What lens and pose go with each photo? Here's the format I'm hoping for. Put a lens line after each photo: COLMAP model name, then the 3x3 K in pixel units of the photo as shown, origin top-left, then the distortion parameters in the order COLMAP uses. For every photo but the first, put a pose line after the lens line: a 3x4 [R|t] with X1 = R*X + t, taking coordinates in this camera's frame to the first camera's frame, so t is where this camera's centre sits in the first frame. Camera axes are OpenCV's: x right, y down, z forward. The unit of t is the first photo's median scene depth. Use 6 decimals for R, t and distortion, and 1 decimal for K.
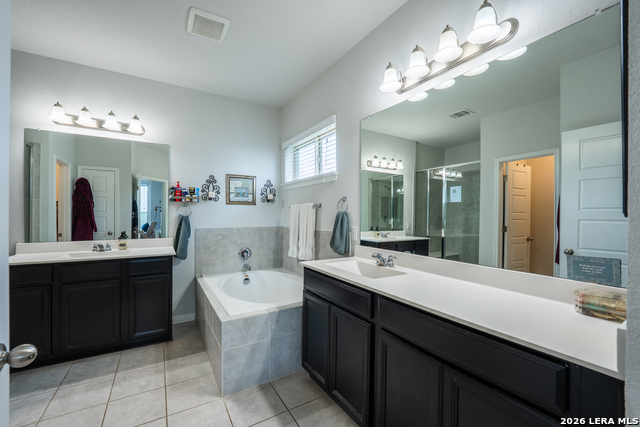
lens RADIAL K [[261.6, 0, 314.4], [0, 261.6, 214.3], [0, 0, 1]] dist [-0.010181, -0.000356]
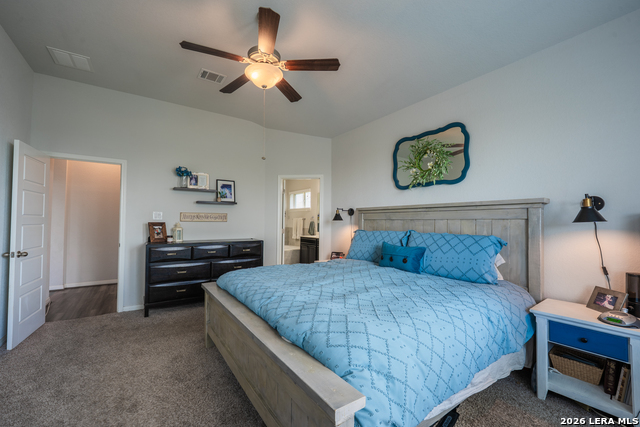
lens RADIAL K [[261.6, 0, 314.4], [0, 261.6, 214.3], [0, 0, 1]] dist [-0.010181, -0.000356]
pose [[0.997864, 0.004603, 0.065168, -0.049773], [-0.002482, 0.999466, -0.032593, 0.005840], [-0.065283, 0.032362, 0.997342, -1.537760]]
